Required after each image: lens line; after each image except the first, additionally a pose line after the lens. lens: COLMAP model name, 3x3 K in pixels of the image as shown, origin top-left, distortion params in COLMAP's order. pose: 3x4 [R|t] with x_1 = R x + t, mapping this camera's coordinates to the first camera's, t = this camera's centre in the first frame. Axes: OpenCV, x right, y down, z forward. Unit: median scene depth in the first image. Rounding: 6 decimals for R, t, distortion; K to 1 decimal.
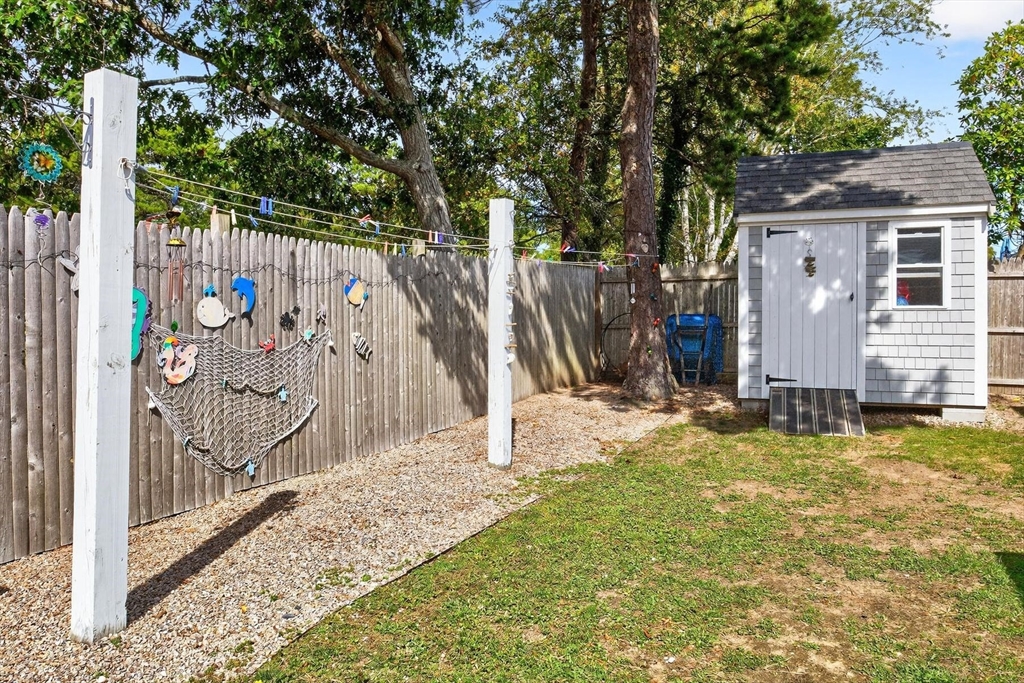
lens RADIAL K [[713.1, 0, 514.3], [0, 713.1, 328.1], [0, 0, 1]] dist [-0.024668, 0.008584]
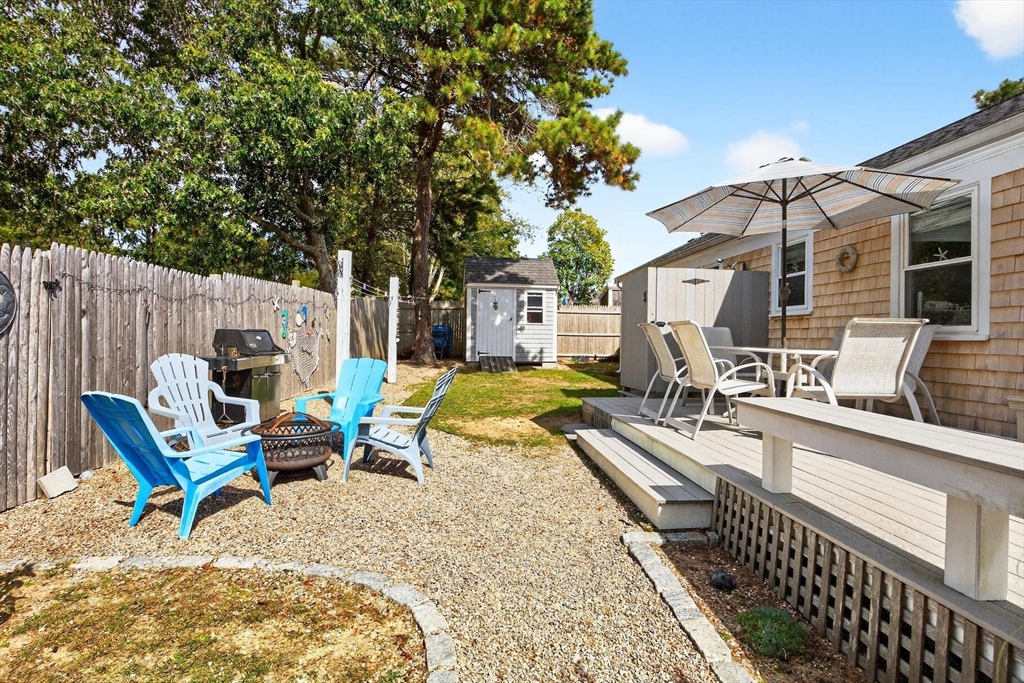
lens RADIAL K [[511.3, 0, 521.0], [0, 511.3, 338.2], [0, 0, 1]] dist [-0.023949, 0.002220]
pose [[0.868199, 0.006373, 0.496175, -0.380321], [-0.007094, 0.999975, -0.000431, 0.023354], [-0.496165, -0.003146, 0.868222, -0.570864]]
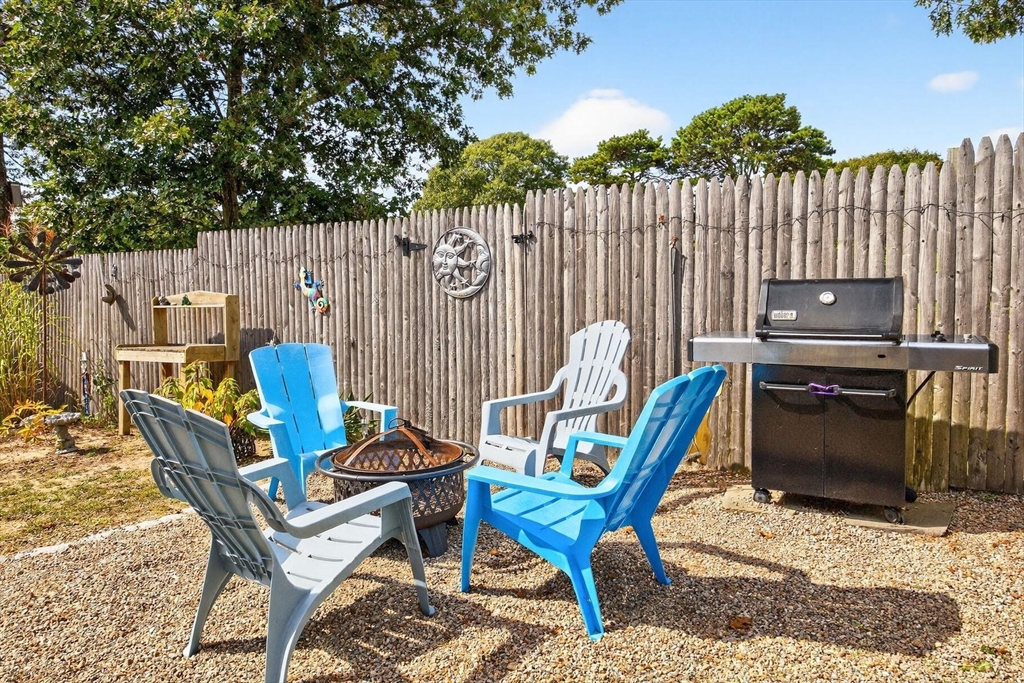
lens RADIAL K [[668.8, 0, 508.5], [0, 668.8, 330.6], [0, 0, 1]] dist [0.003666, 0.005535]
pose [[-0.027011, 0.067202, -0.997374, 0.057450], [0.000549, 0.997739, 0.067211, 0.017690], [0.999635, 0.001268, -0.026987, 0.064133]]
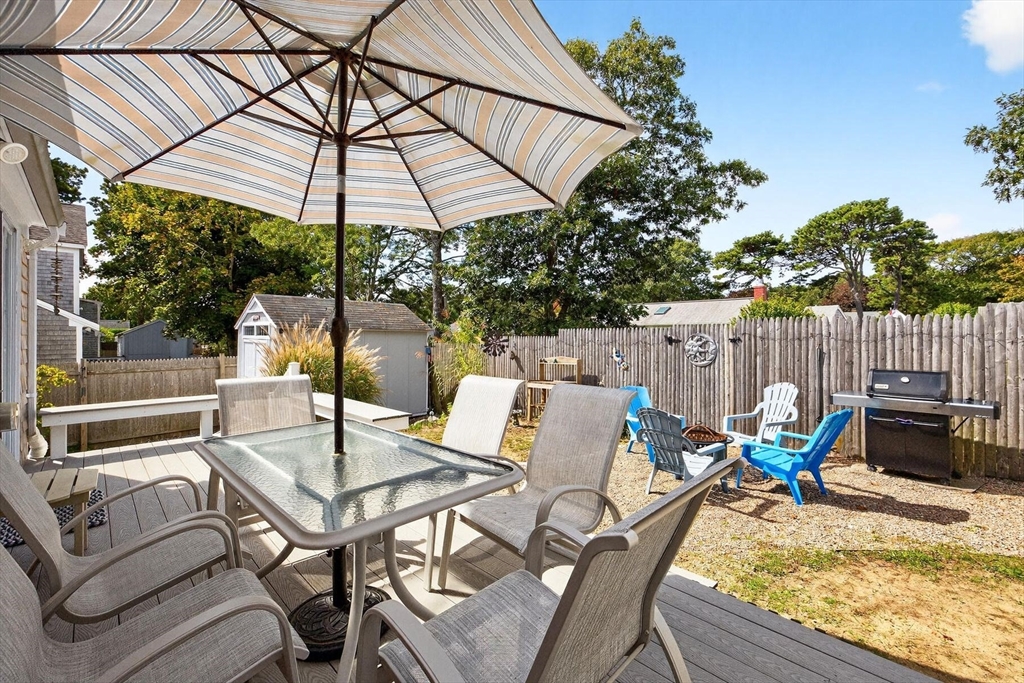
lens RADIAL K [[432.1, 0, 526.2], [0, 432.1, 337.6], [0, 0, 1]] dist [0.009615, 0.002923]
pose [[-0.327858, 0.003682, -0.944720, 0.361895], [-0.006631, 0.999959, 0.006199, -0.030843], [0.944704, 0.008296, -0.327820, -0.041708]]
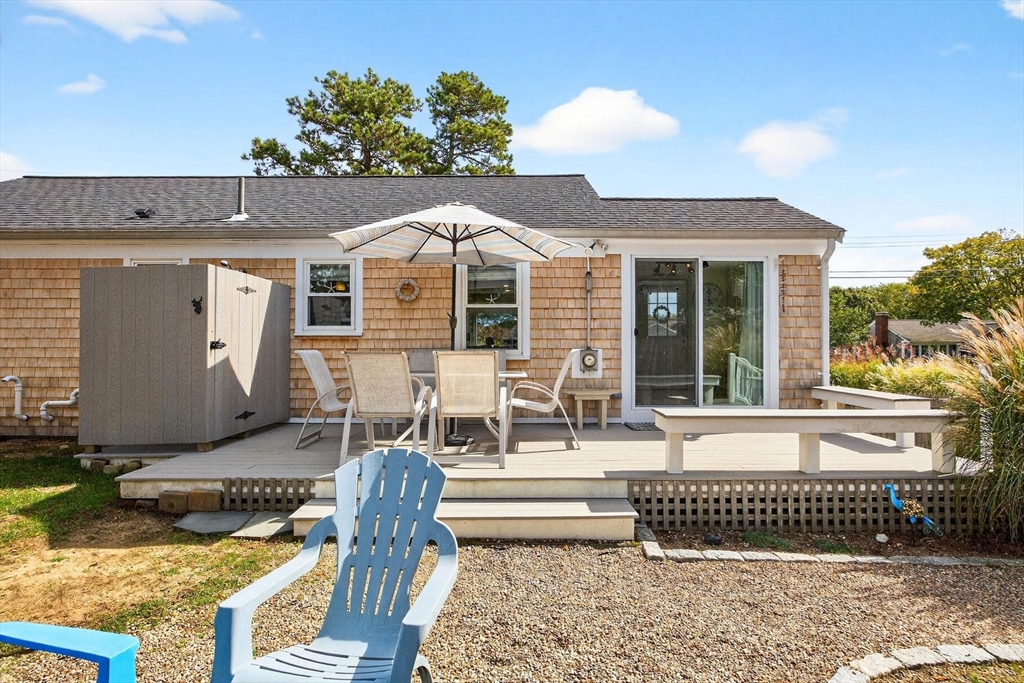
lens RADIAL K [[511.3, 0, 520.1], [0, 511.3, 342.6], [0, 0, 1]] dist [-0.023949, 0.002220]
pose [[-0.408958, -0.001071, 0.912552, -0.462953], [0.002628, 0.999994, 0.002351, -0.006801], [-0.912549, 0.003360, -0.408953, -0.014055]]
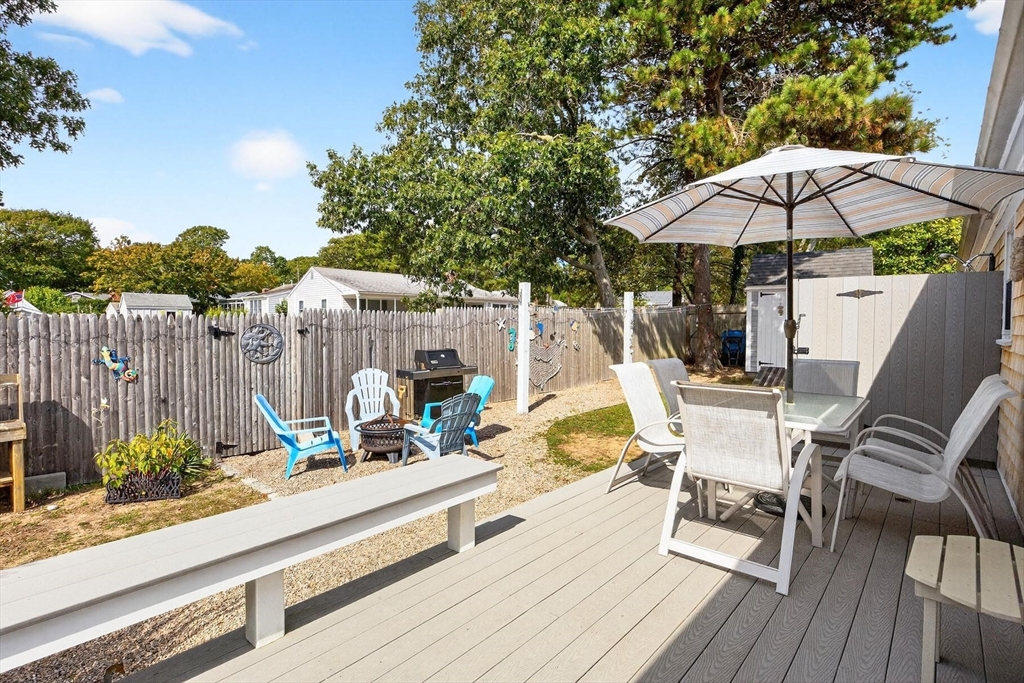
lens RADIAL K [[511.3, 0, 520.1], [0, 511.3, 337.3], [0, 0, 1]] dist [-0.023949, 0.002220]
pose [[0.963570, 0.009739, -0.267278, 0.073079], [-0.005024, 0.999820, 0.018319, -0.031134], [0.267408, -0.016309, 0.963445, -0.694072]]
